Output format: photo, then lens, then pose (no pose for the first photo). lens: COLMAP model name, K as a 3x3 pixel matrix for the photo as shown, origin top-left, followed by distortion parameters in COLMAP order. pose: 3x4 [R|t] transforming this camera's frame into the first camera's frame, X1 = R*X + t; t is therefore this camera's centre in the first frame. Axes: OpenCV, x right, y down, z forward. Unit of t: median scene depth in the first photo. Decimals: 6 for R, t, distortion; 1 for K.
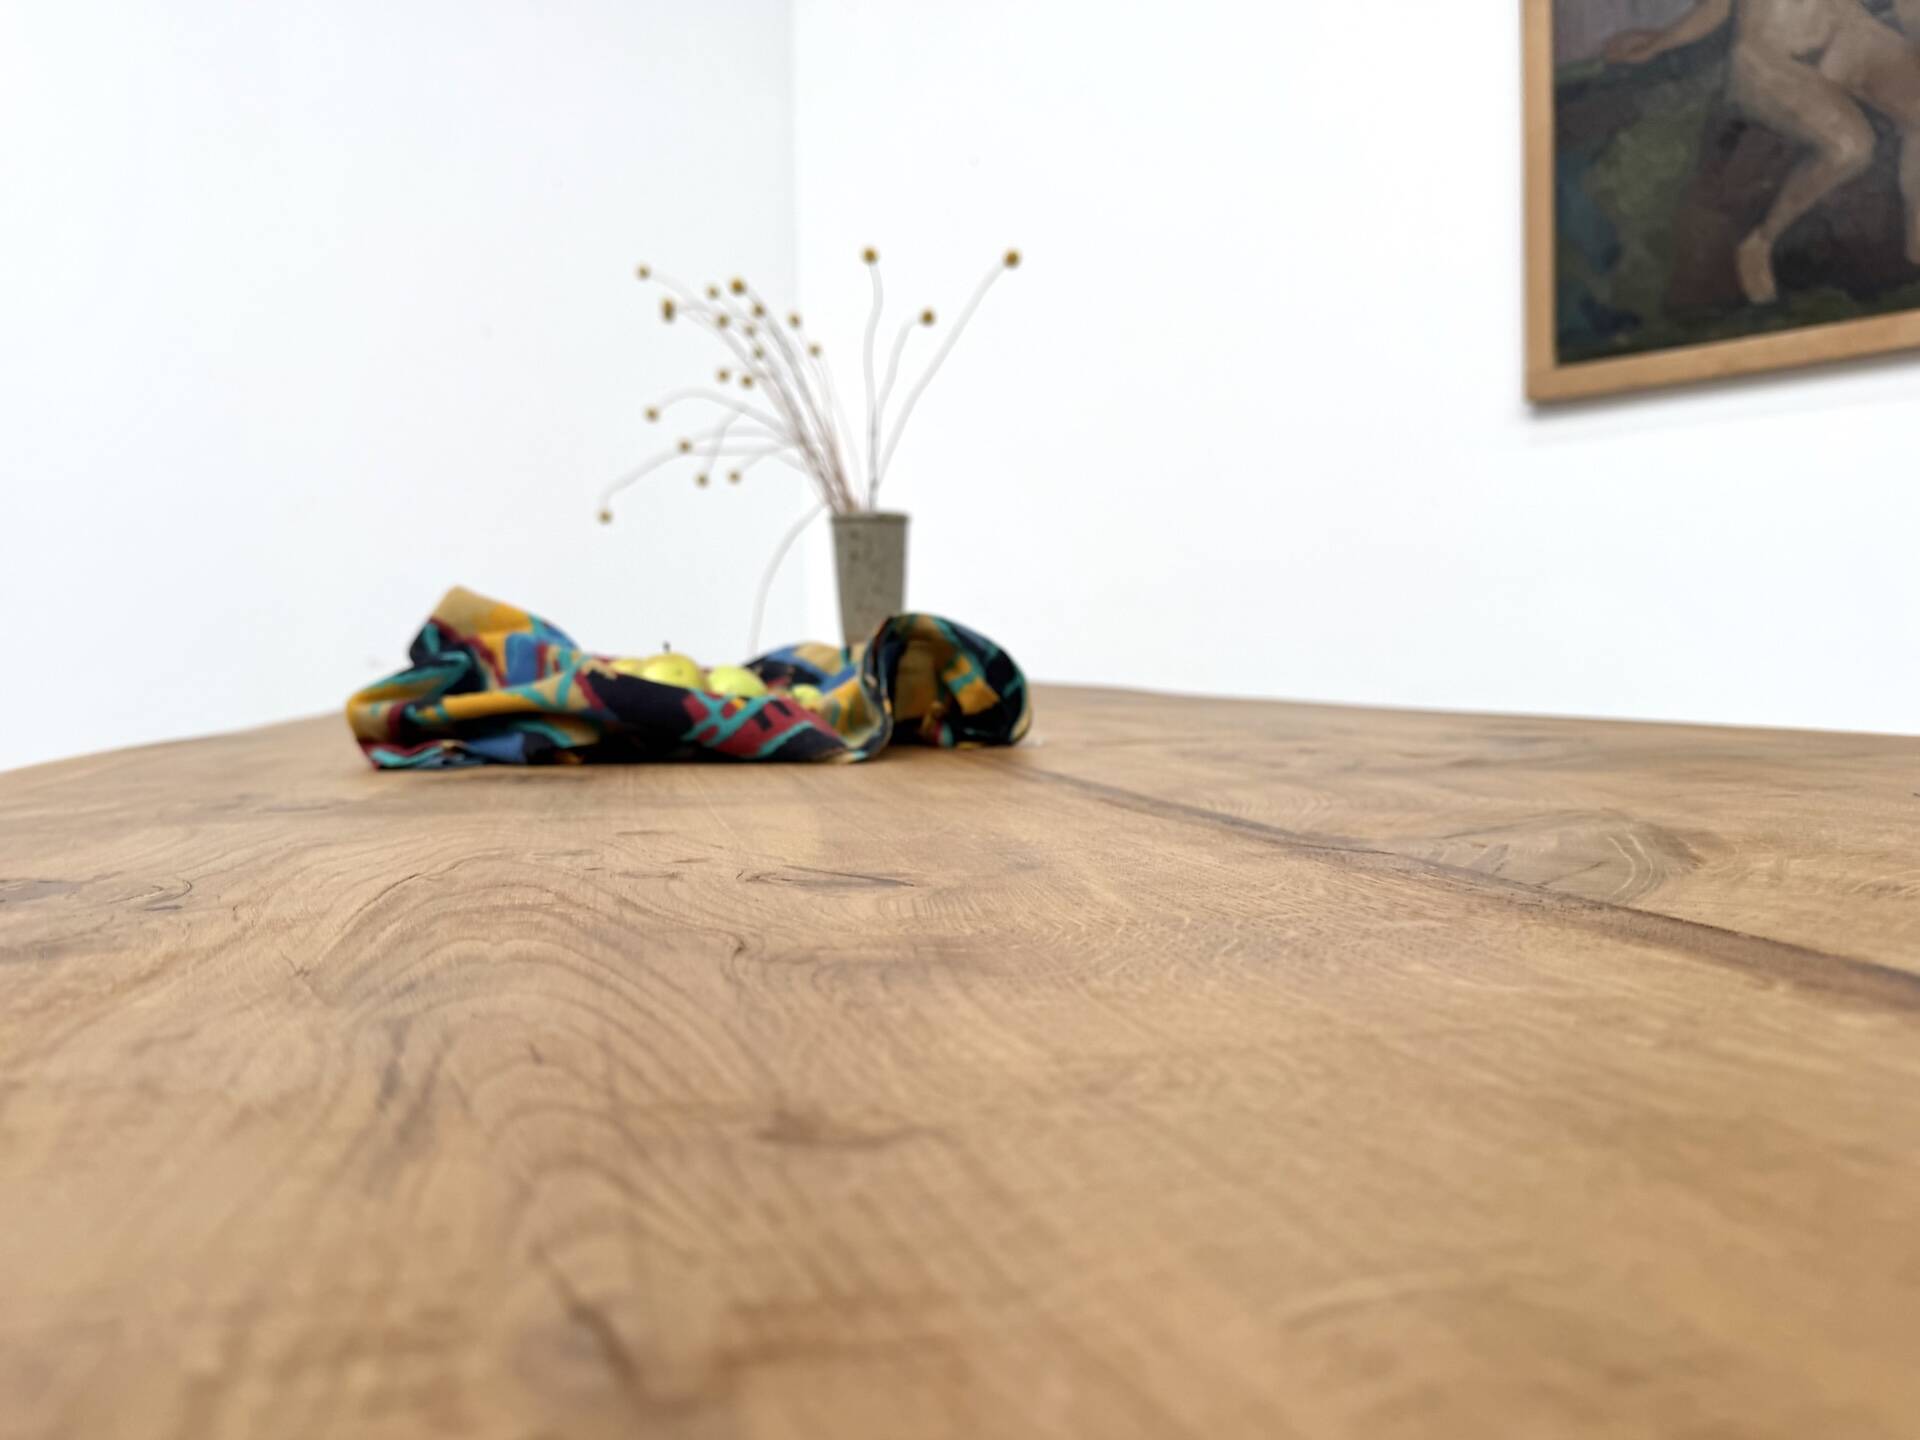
lens RADIAL K [[1364.3, 0, 975.9], [0, 1364.3, 742.6], [0, 0, 1]] dist [0.065142, -0.092661]
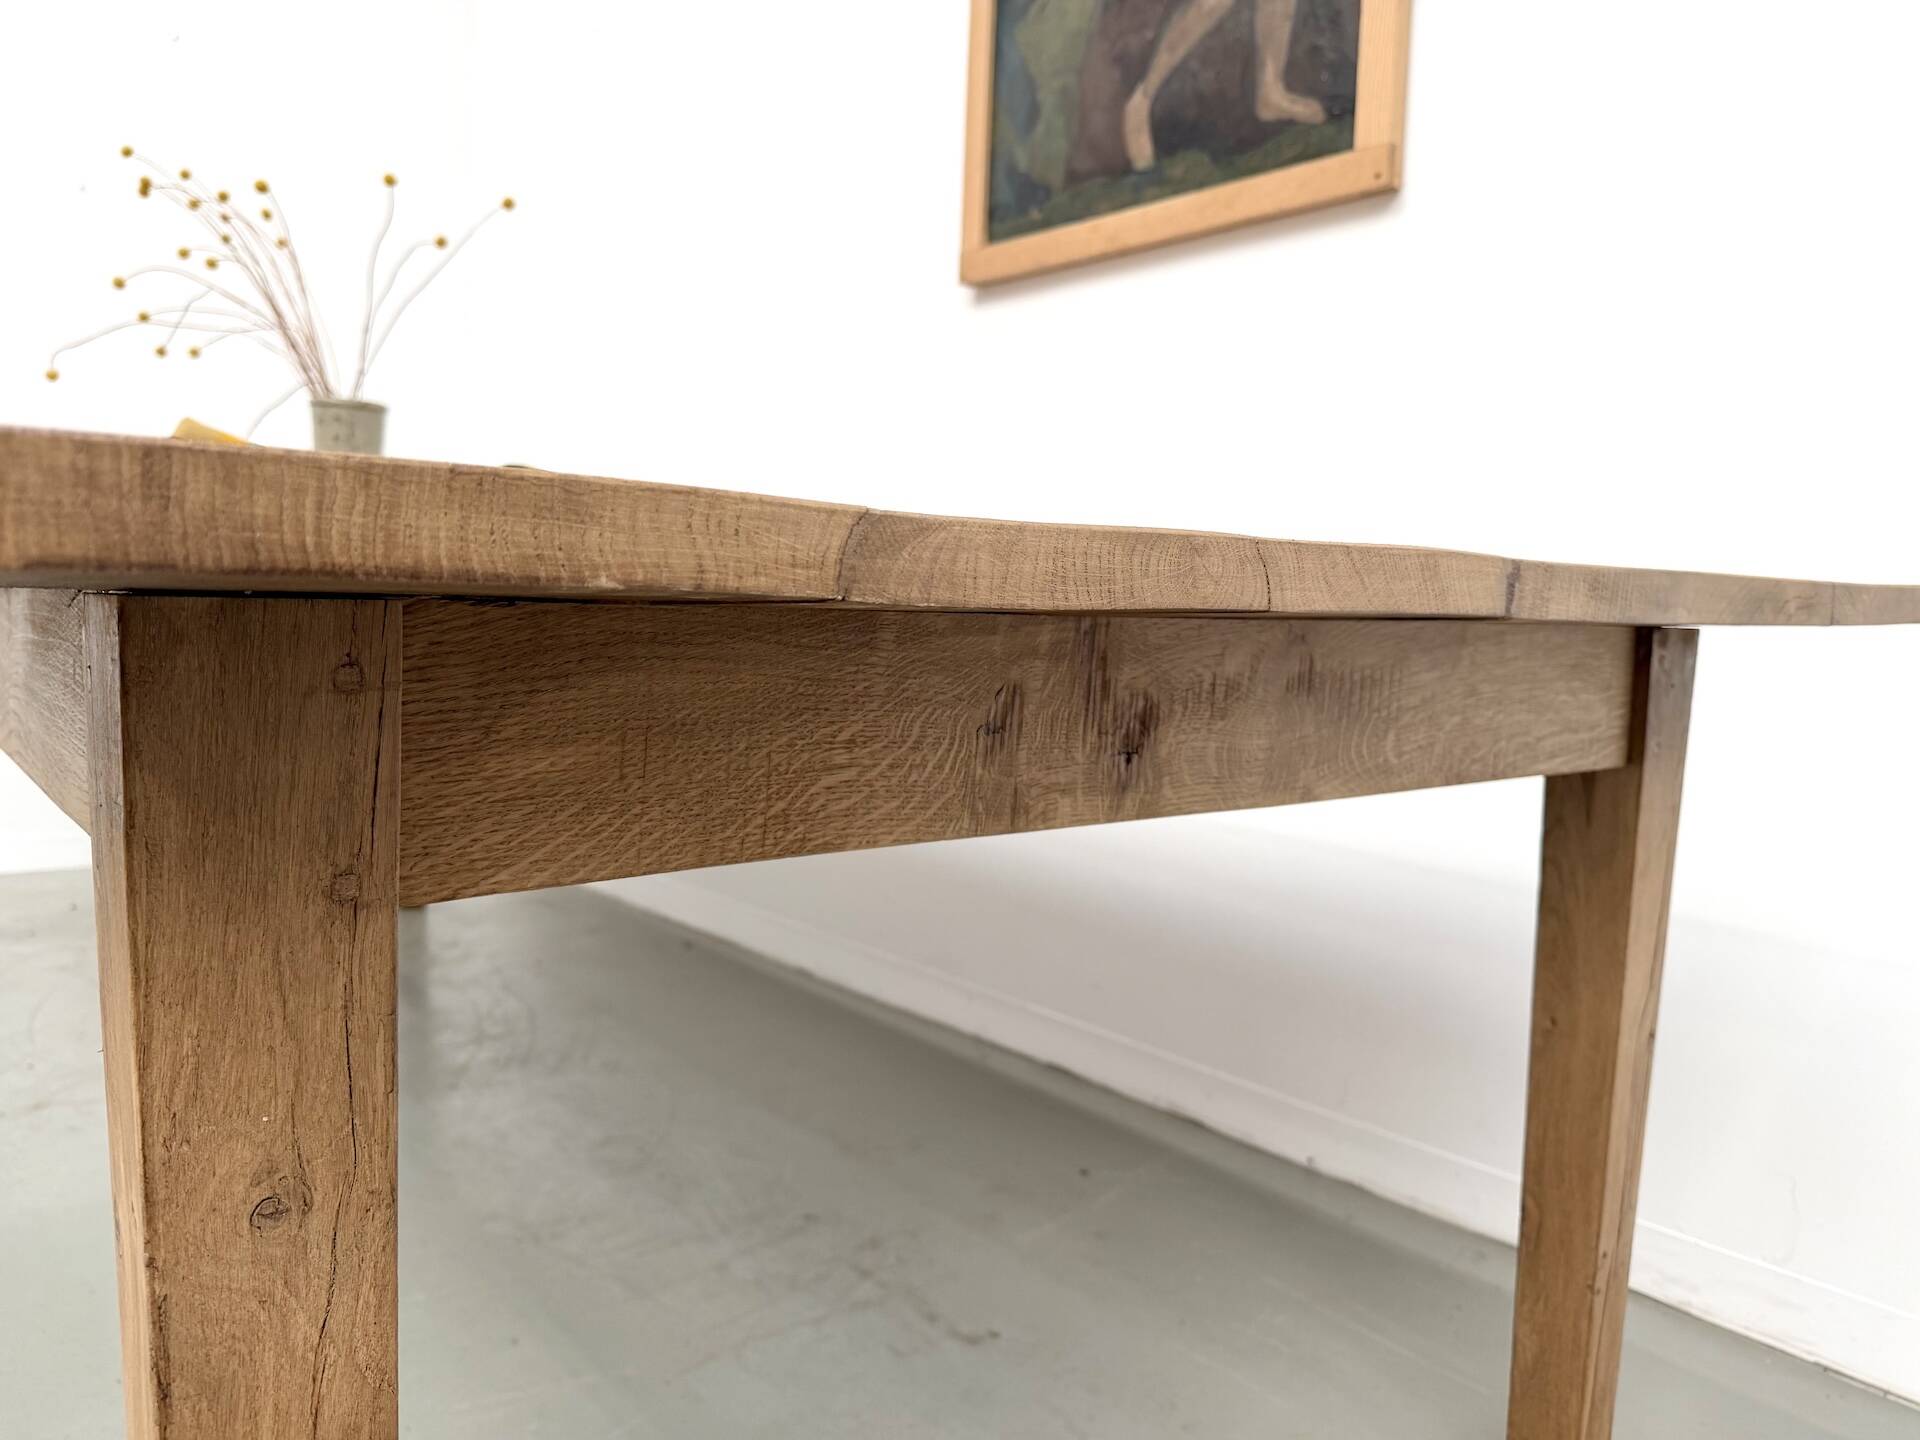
lens RADIAL K [[1364.3, 0, 966.5], [0, 1364.3, 678.5], [0, 0, 1]] dist [0.065142, -0.092661]
pose [[0.904237, 0.021952, 0.426466, -0.276707], [-0.023456, 0.999723, -0.001727, 0.133432], [-0.426386, -0.008441, 0.904502, -0.632461]]
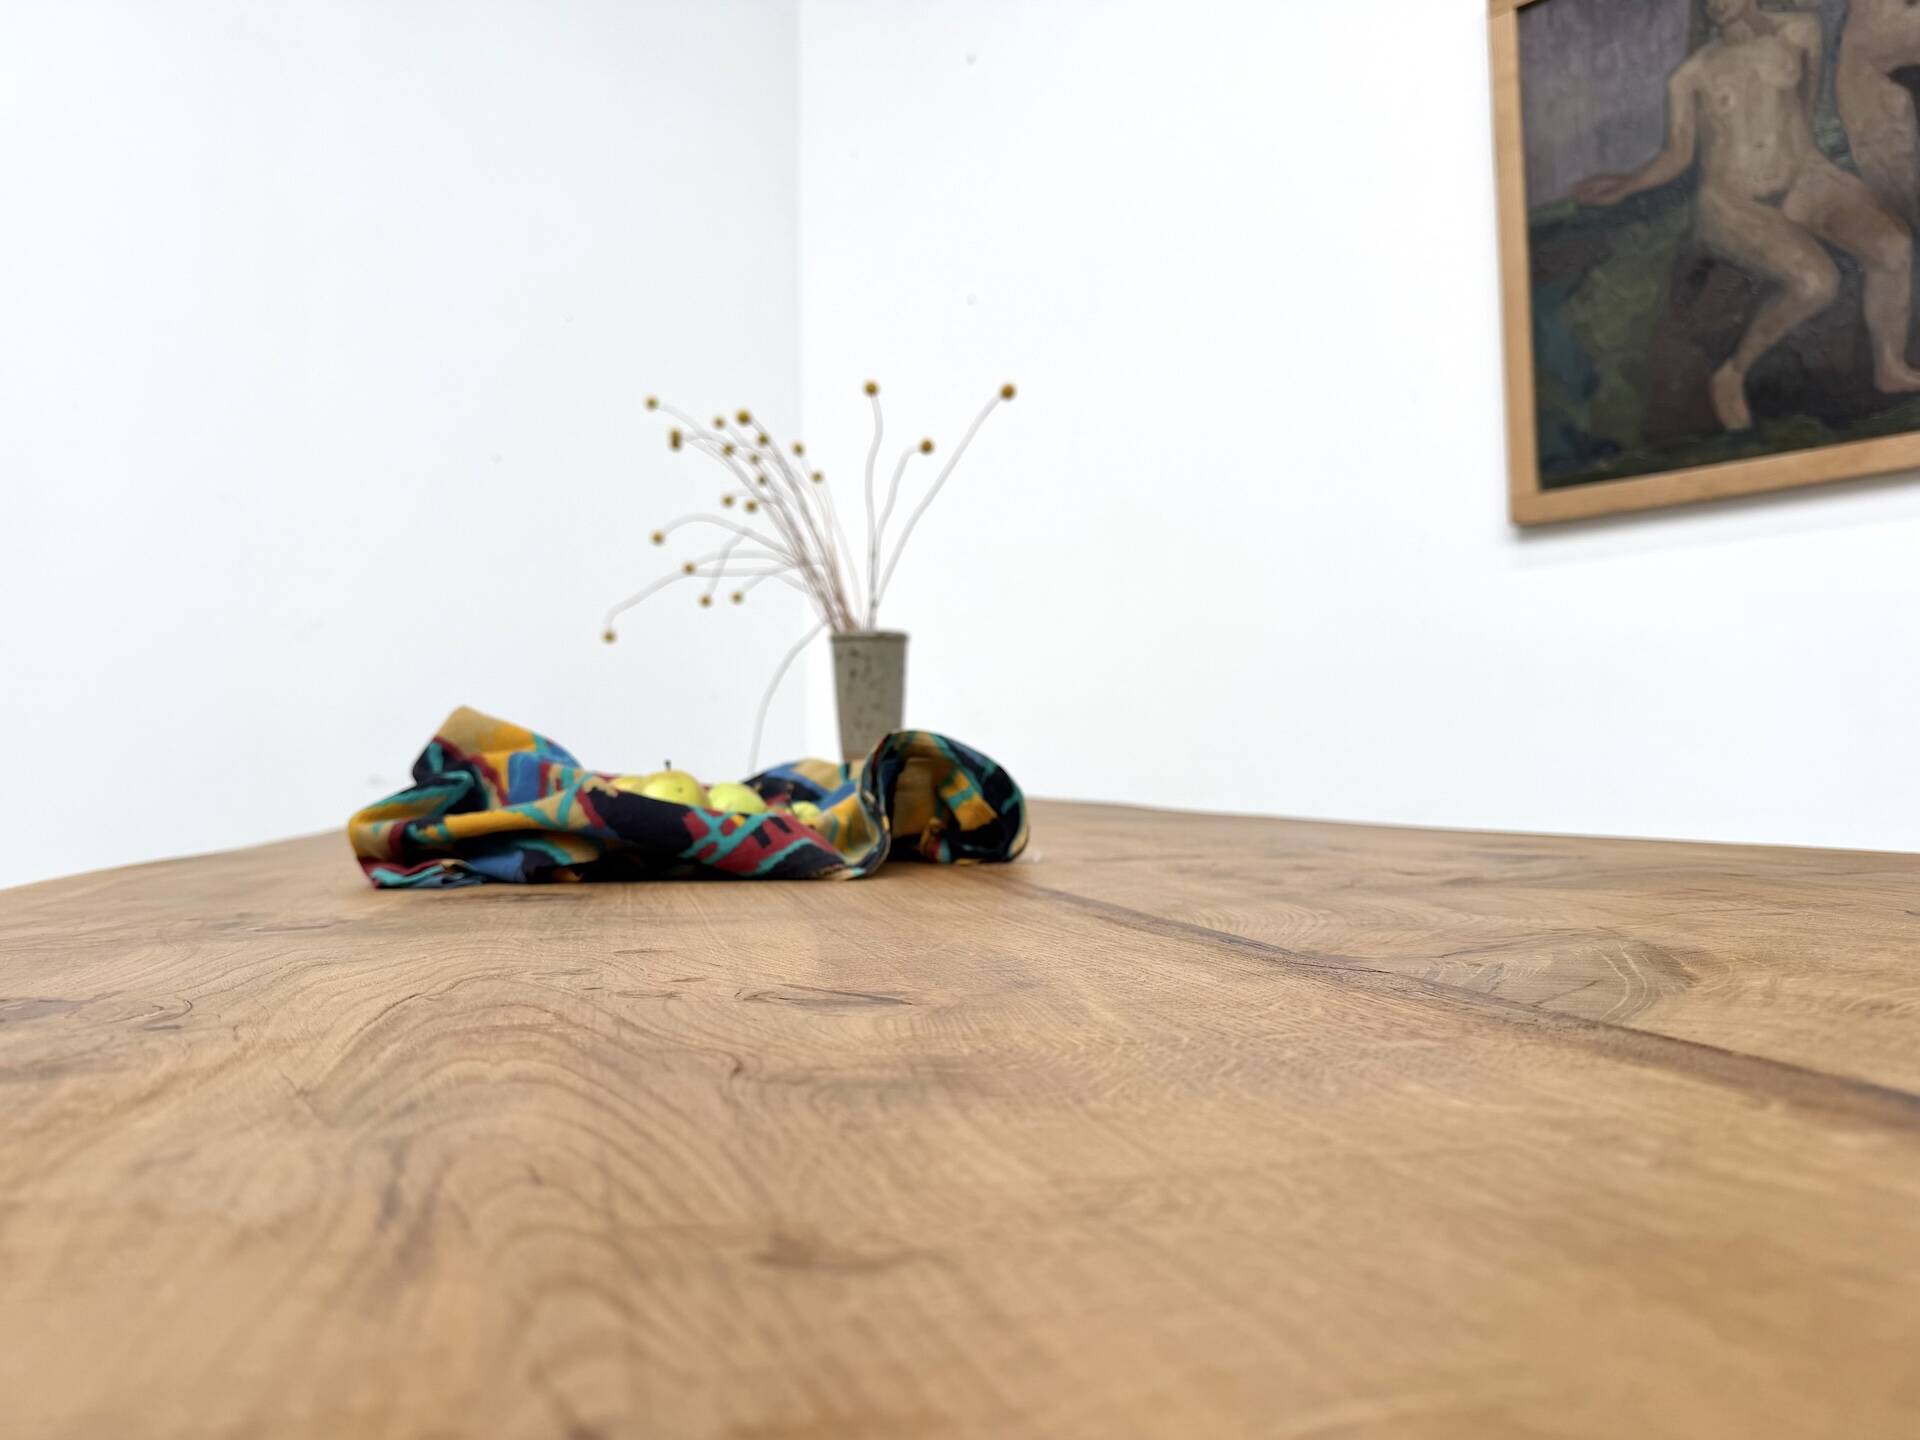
lens RADIAL K [[1364.3, 0, 970.9], [0, 1364.3, 715.1], [0, 0, 1]] dist [0.065142, -0.092661]
pose [[0.999997, -0.000958, -0.002036, 0.000153], [0.000740, 0.994522, -0.104528, -0.000564], [0.002125, 0.104526, 0.994520, -0.009684]]
